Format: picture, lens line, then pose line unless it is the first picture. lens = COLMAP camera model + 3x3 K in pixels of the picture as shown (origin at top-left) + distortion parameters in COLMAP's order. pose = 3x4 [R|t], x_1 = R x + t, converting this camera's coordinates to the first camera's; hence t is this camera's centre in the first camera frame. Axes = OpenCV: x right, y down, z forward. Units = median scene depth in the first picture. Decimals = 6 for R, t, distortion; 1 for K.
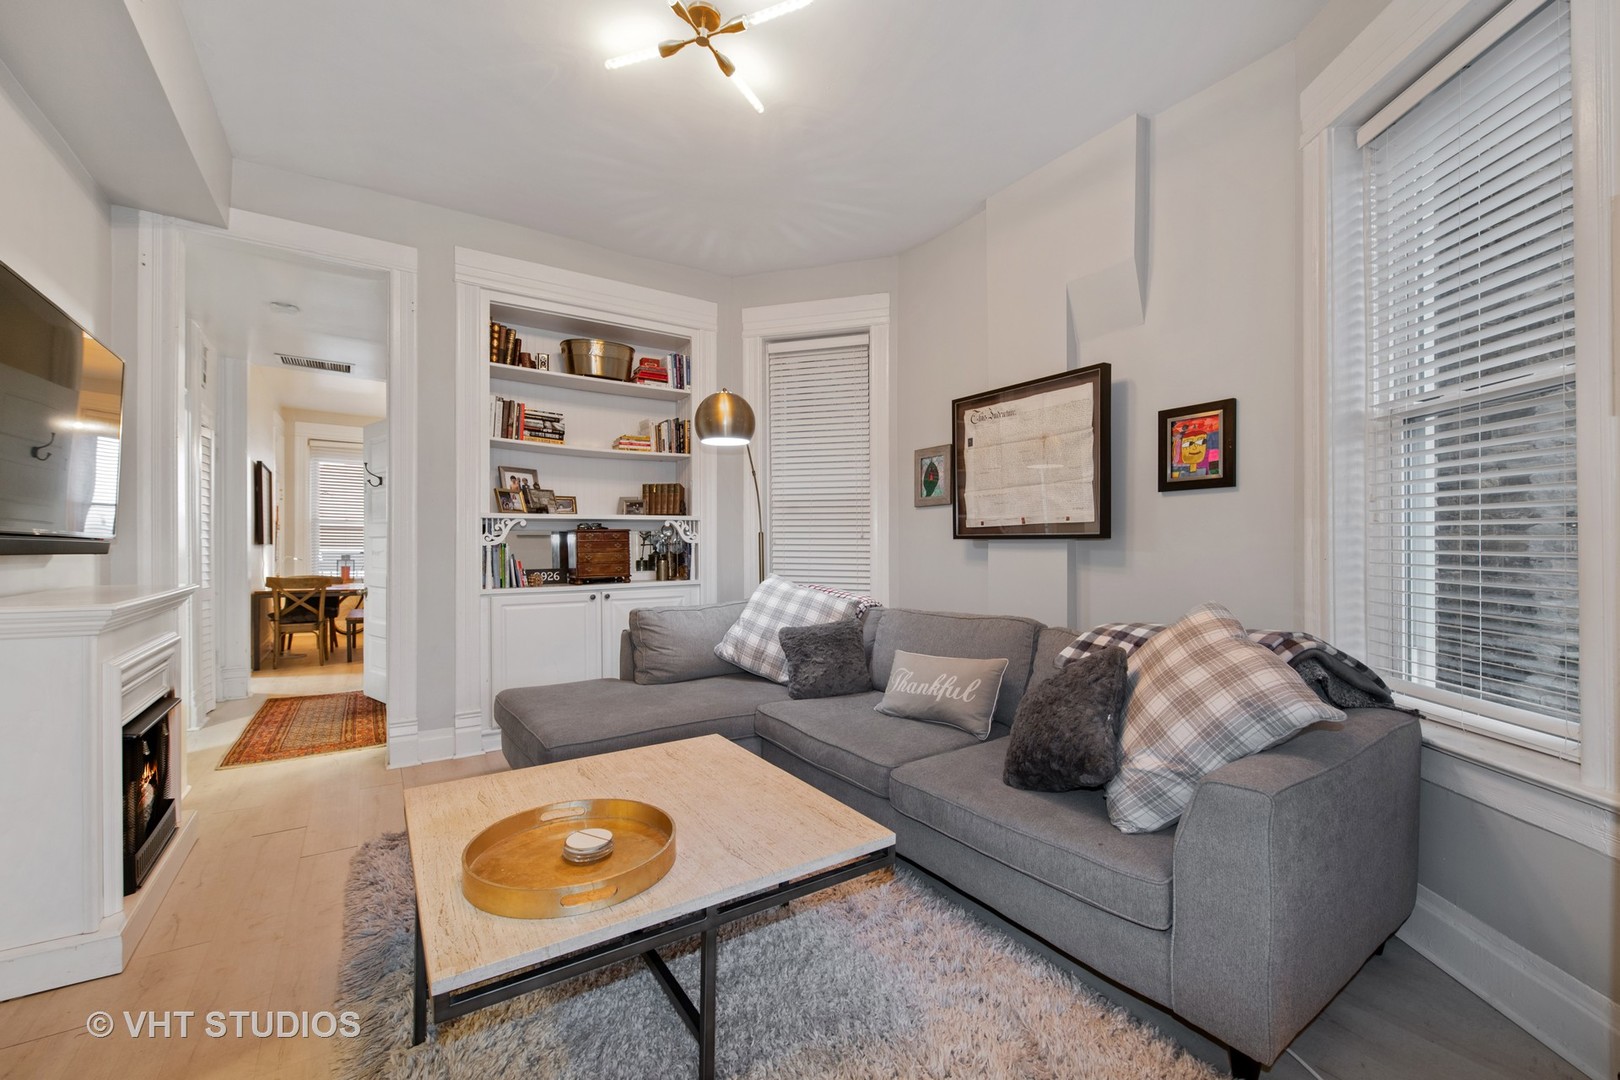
lens RADIAL K [[646.7, 0, 802.3], [0, 646.7, 547.6], [0, 0, 1]] dist [-0.001598, -0.000369]
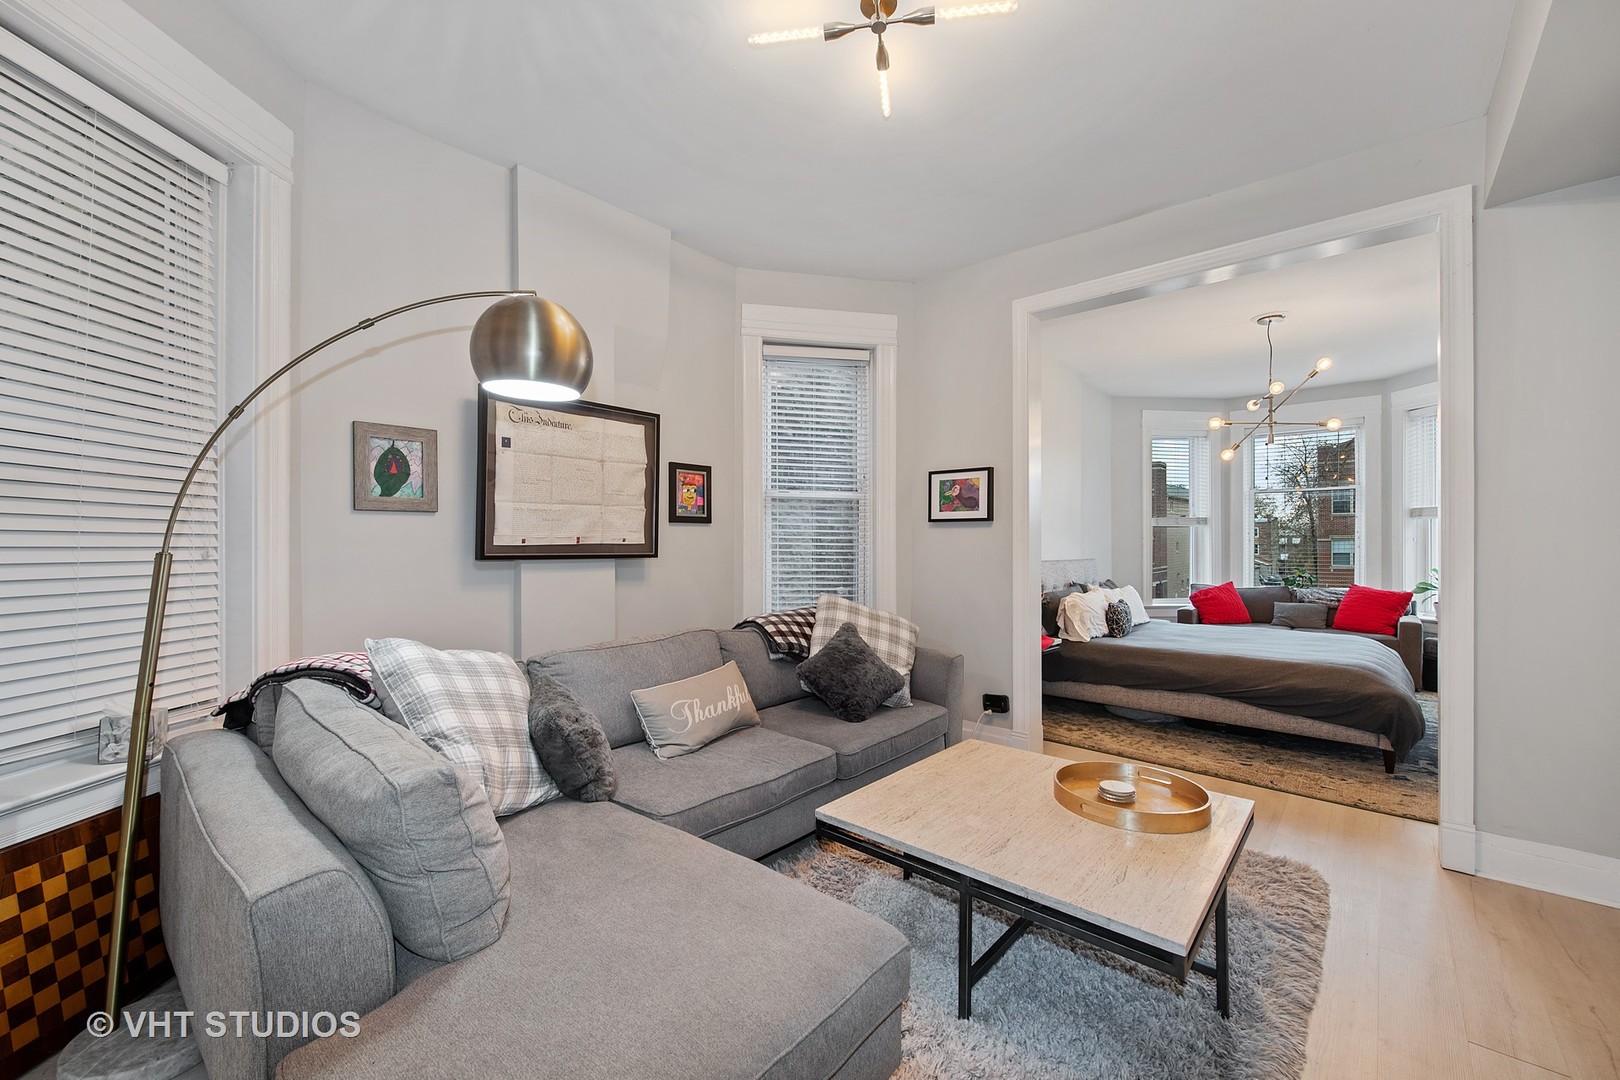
lens RADIAL K [[646.7, 0, 801.4], [0, 646.7, 538.3], [0, 0, 1]] dist [-0.001598, -0.000369]
pose [[-0.249350, 0.007271, 0.968386, -0.726174], [-0.000555, 0.999971, -0.007651, -0.038799], [-0.968413, -0.002446, -0.249338, 0.961263]]
